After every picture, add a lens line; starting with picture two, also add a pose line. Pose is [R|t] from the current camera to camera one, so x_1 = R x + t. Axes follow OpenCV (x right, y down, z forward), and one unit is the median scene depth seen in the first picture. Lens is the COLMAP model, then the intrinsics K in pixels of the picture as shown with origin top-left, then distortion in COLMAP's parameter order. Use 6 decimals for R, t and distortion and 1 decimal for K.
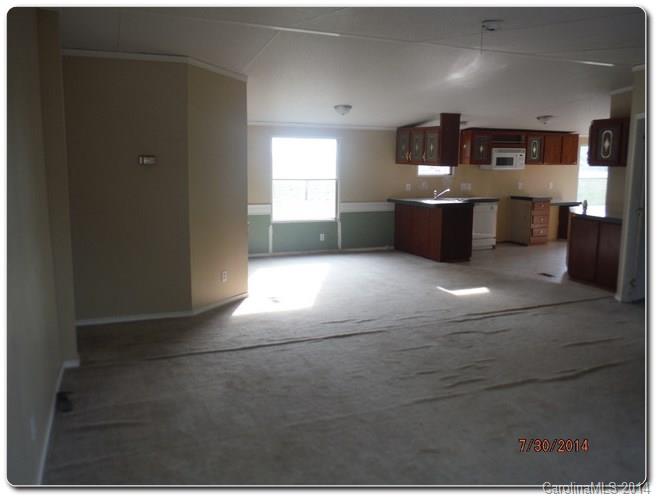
lens RADIAL K [[566.3, 0, 327.9], [0, 566.3, 249.6], [0, 0, 1]] dist [-0.046611, -0.001680]
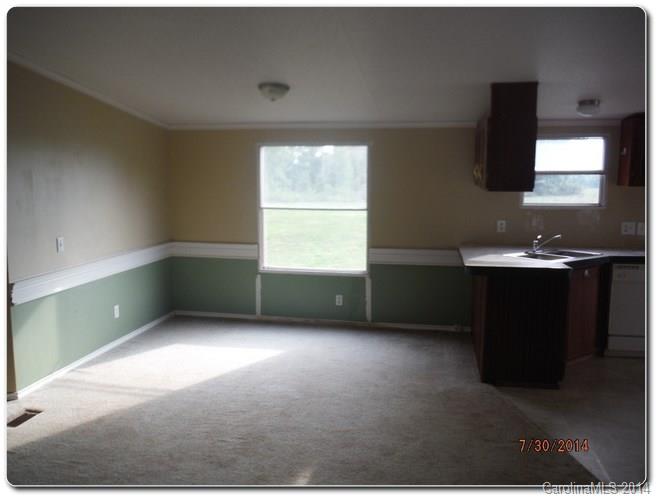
lens RADIAL K [[566.3, 0, 329.0], [0, 566.3, 246.6], [0, 0, 1]] dist [-0.046611, -0.001680]
pose [[0.825101, 0.056147, -0.562189, 0.339408], [-0.087324, 0.995766, -0.028713, -0.062961], [0.558196, 0.072784, 0.826510, 0.467981]]
